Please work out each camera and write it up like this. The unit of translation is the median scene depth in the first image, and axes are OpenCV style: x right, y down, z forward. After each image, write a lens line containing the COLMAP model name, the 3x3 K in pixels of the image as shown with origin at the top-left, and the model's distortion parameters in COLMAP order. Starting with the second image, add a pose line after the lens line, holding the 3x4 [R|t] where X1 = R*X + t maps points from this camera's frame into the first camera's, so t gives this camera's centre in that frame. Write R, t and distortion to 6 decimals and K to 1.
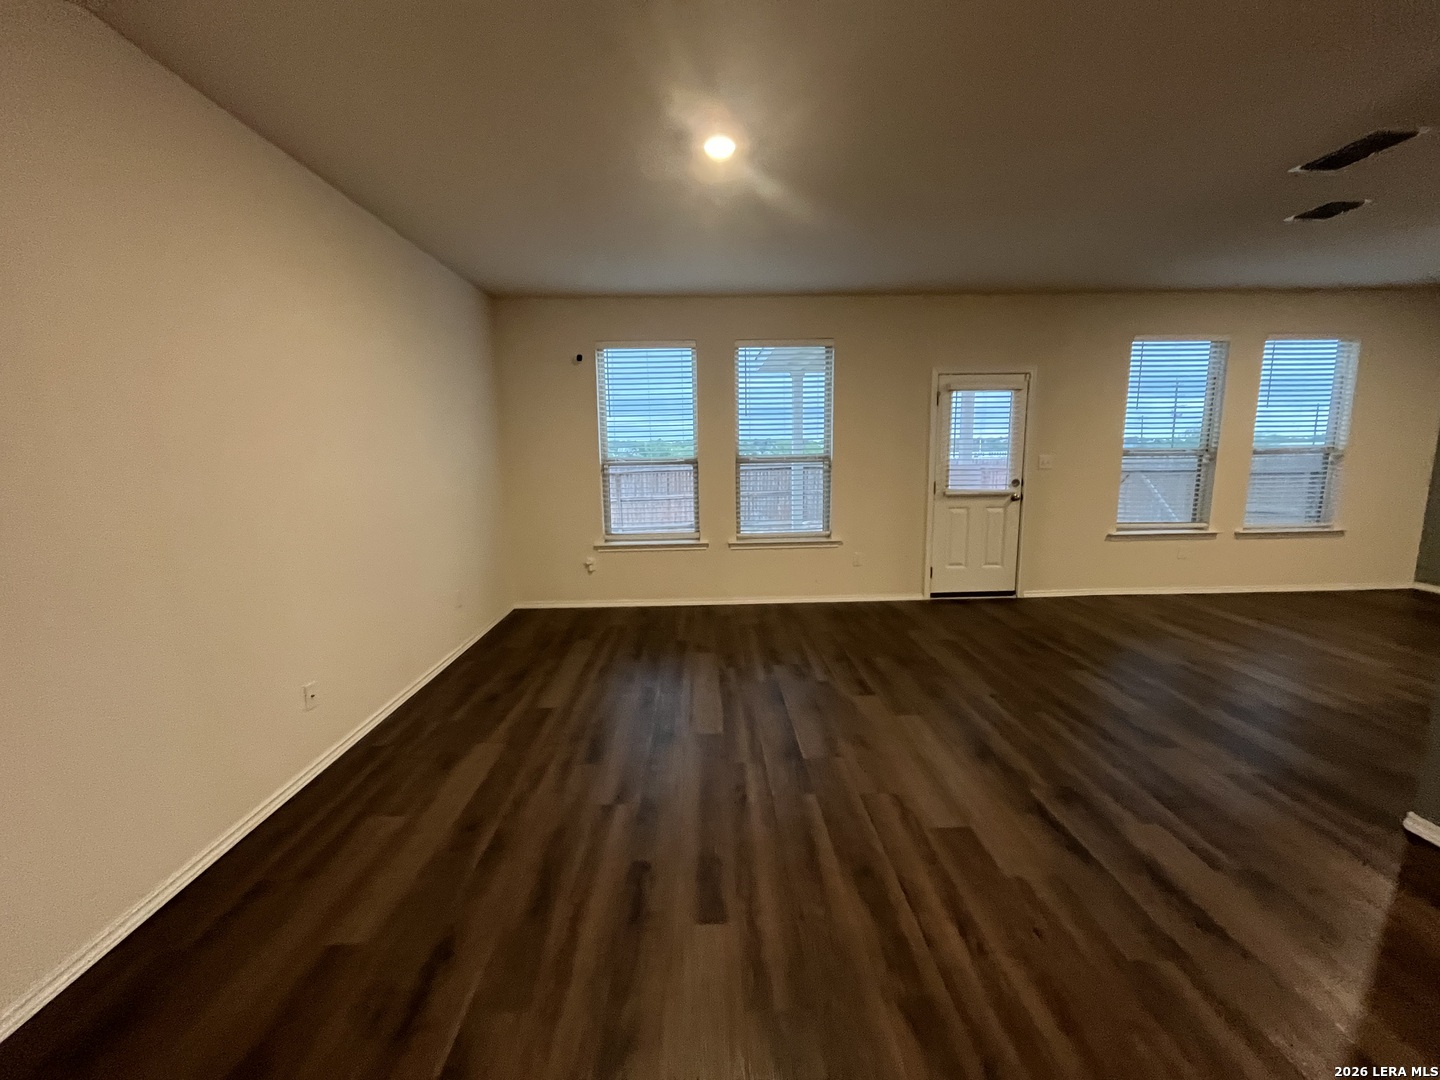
lens RADIAL K [[589.1, 0, 713.1], [0, 589.1, 533.4], [0, 0, 1]] dist [-0.003038, 0.000041]
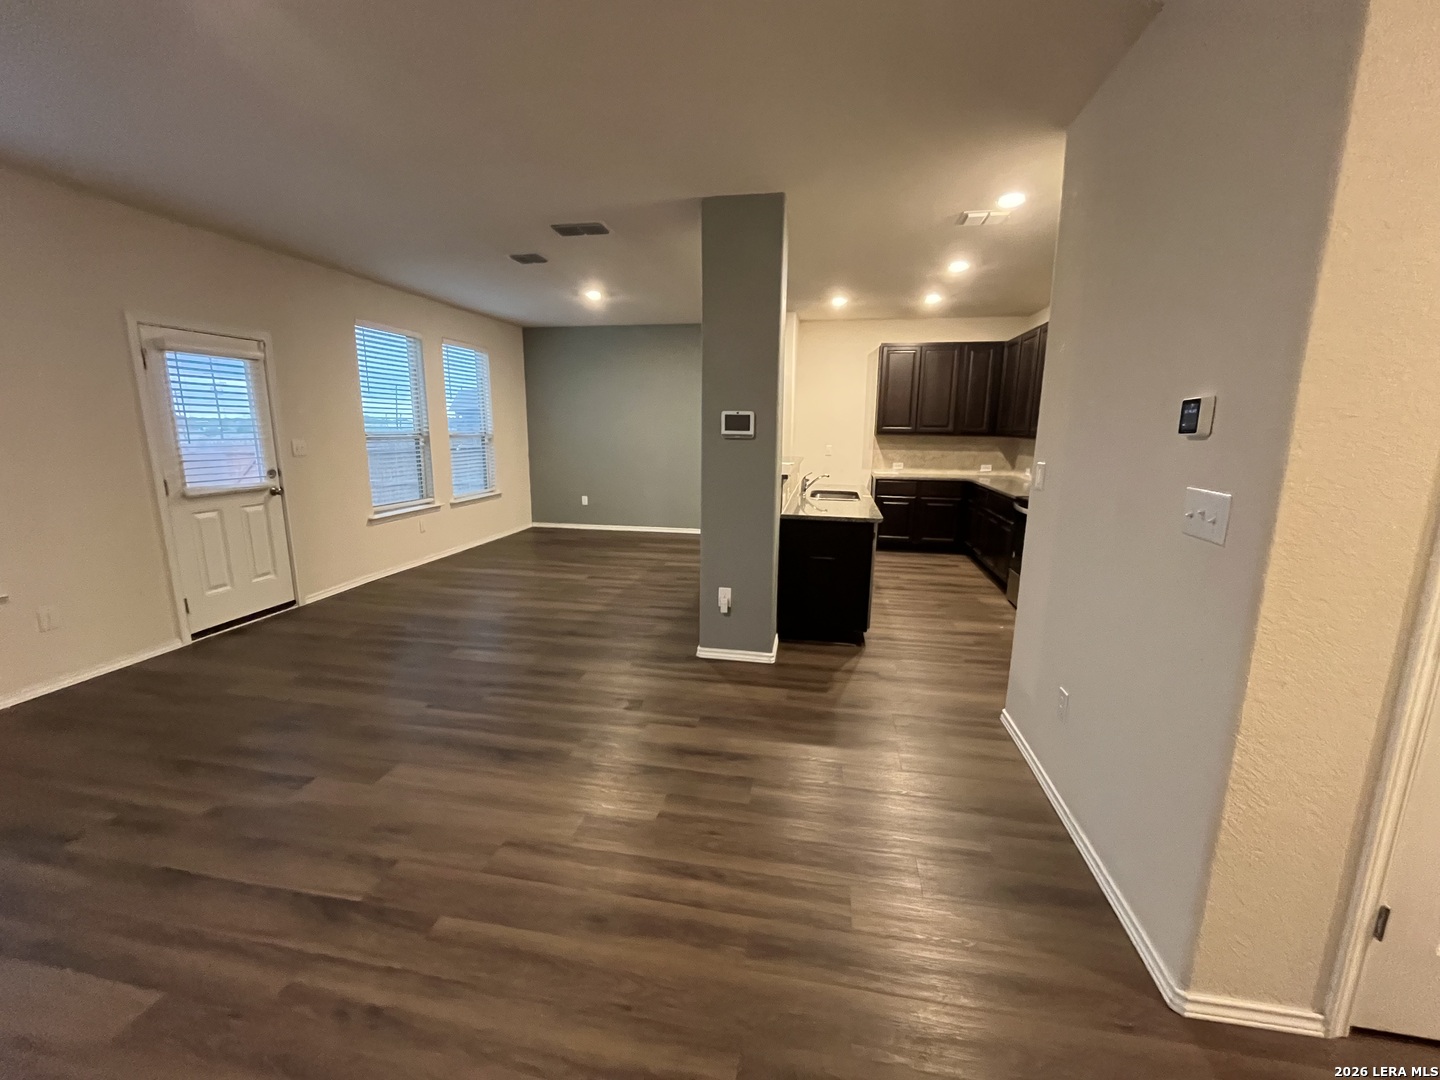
lens RADIAL K [[589.1, 0, 718.5], [0, 589.1, 538.5], [0, 0, 1]] dist [-0.003038, 0.000041]
pose [[0.198928, -0.168983, 0.965335, -0.179427], [0.123462, 0.981495, 0.146369, -0.039715], [-0.972206, 0.090065, 0.216110, 0.215059]]
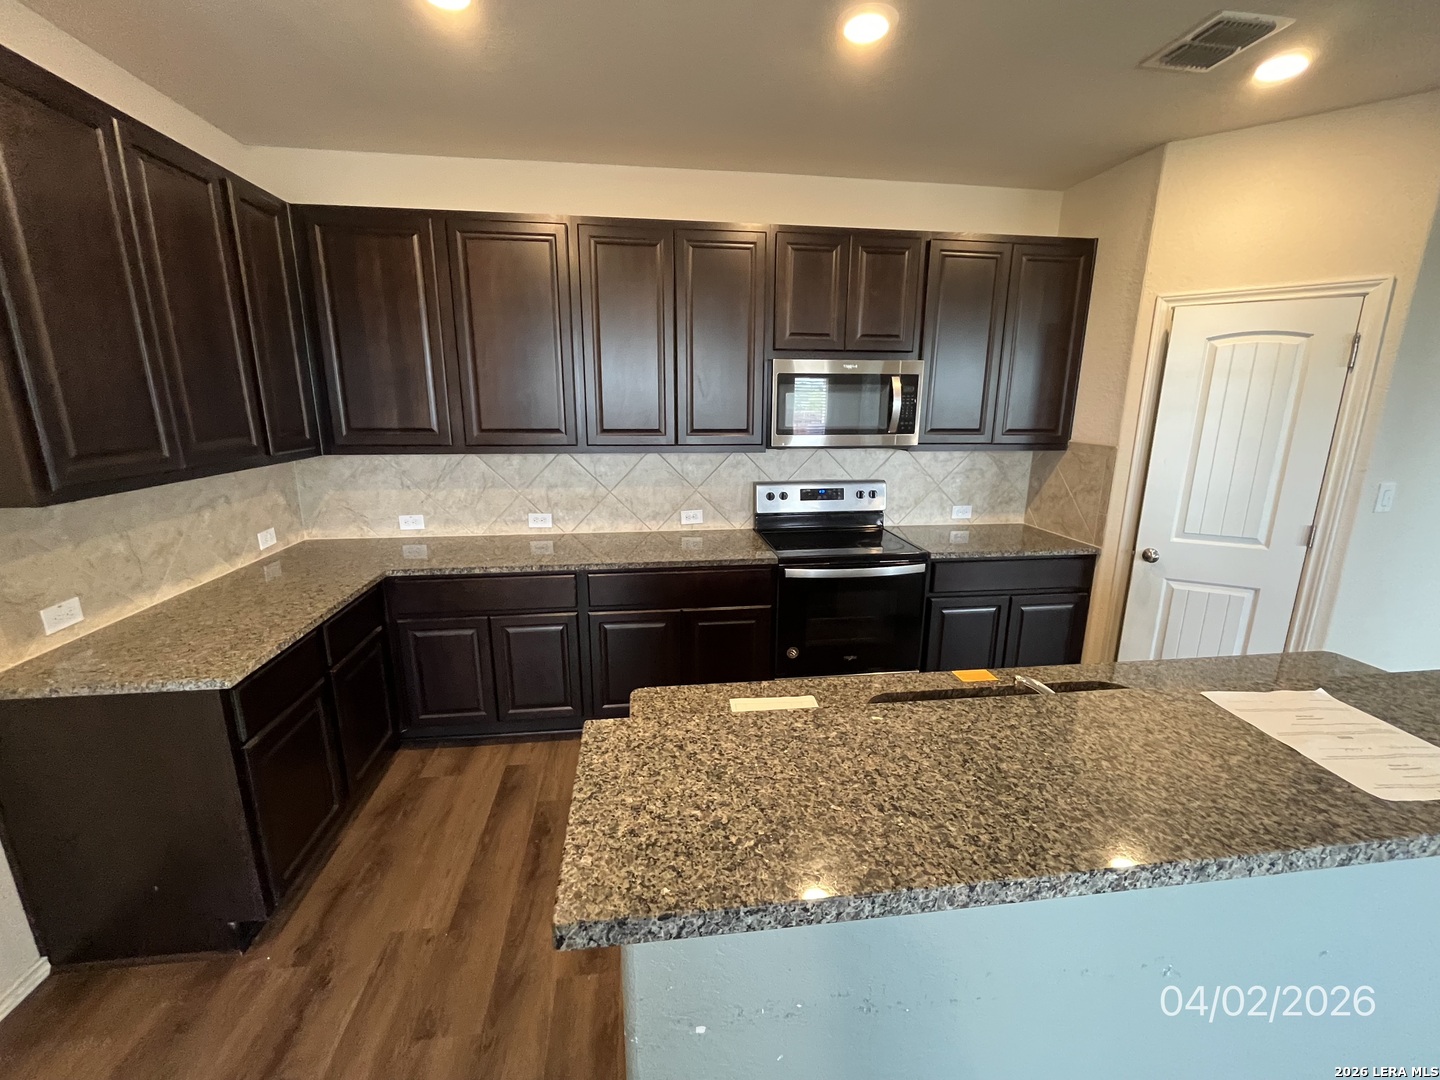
lens RADIAL K [[589.1, 0, 722.7], [0, 589.1, 536.9], [0, 0, 1]] dist [-0.003038, 0.000041]
pose [[-0.993339, 0.035222, -0.109715, 0.930173], [-0.006882, 0.932305, 0.361607, -0.115870], [0.115025, 0.359953, -0.925853, 0.420078]]
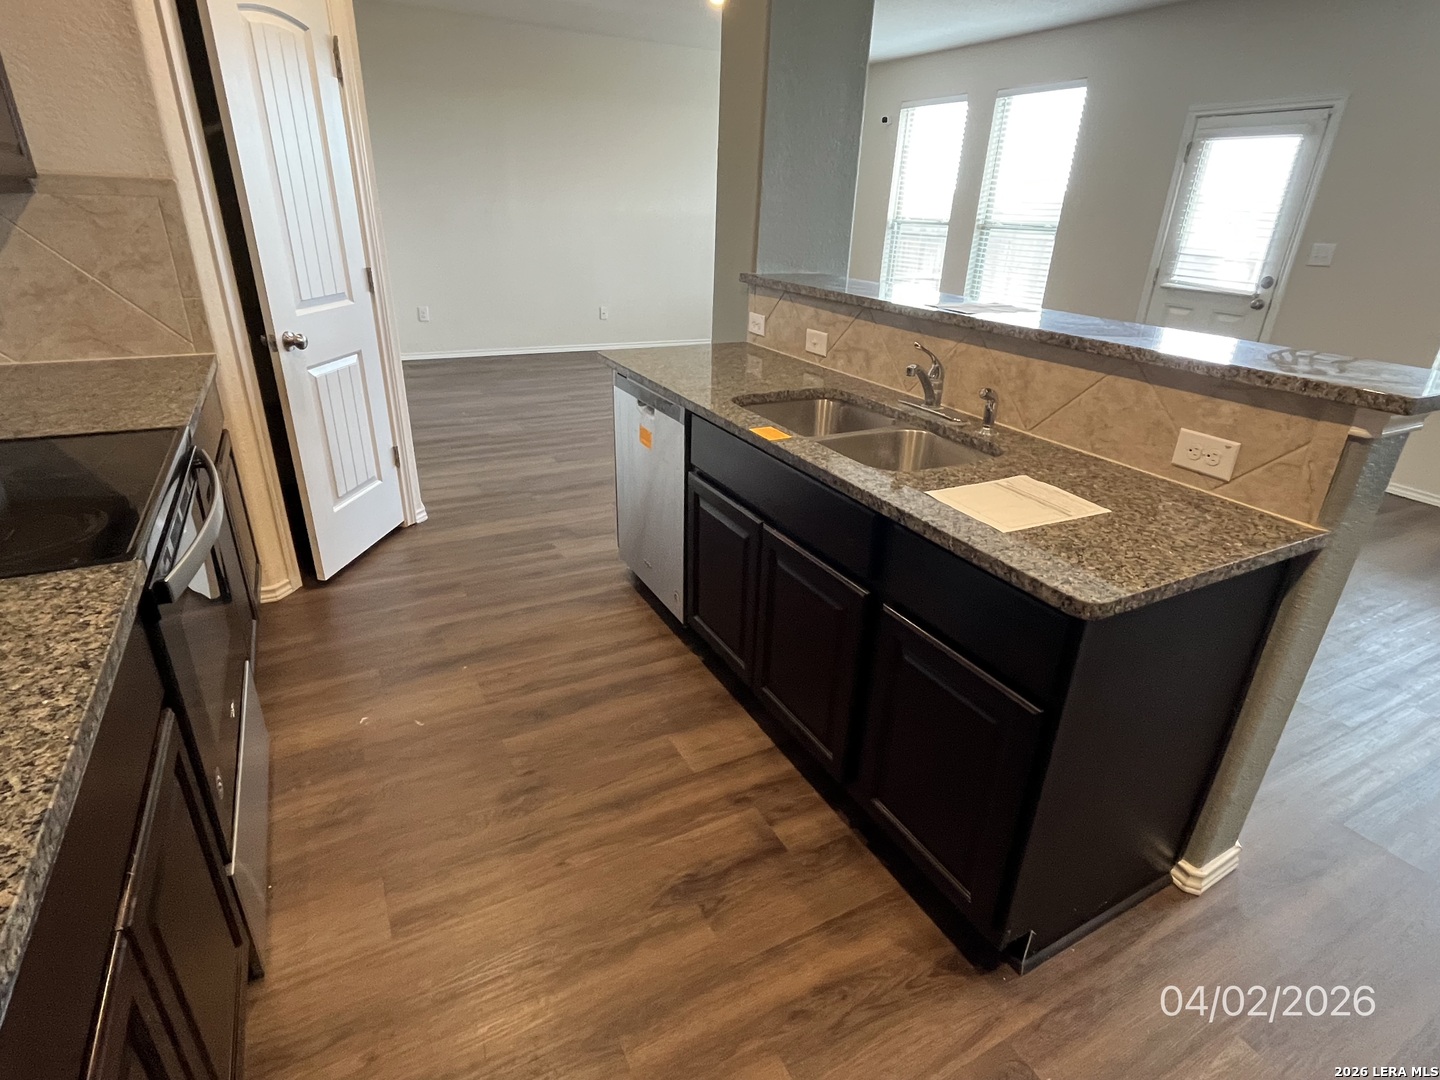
lens RADIAL K [[744.1, 0, 709.6], [0, 744.1, 538.4], [0, 0, 1]] dist [0.001162, -0.001715]
pose [[0.445228, 0.395418, -0.803378, 1.052747], [-0.165980, 0.918107, 0.359902, -0.015531], [0.879899, -0.026894, 0.474399, -0.006153]]
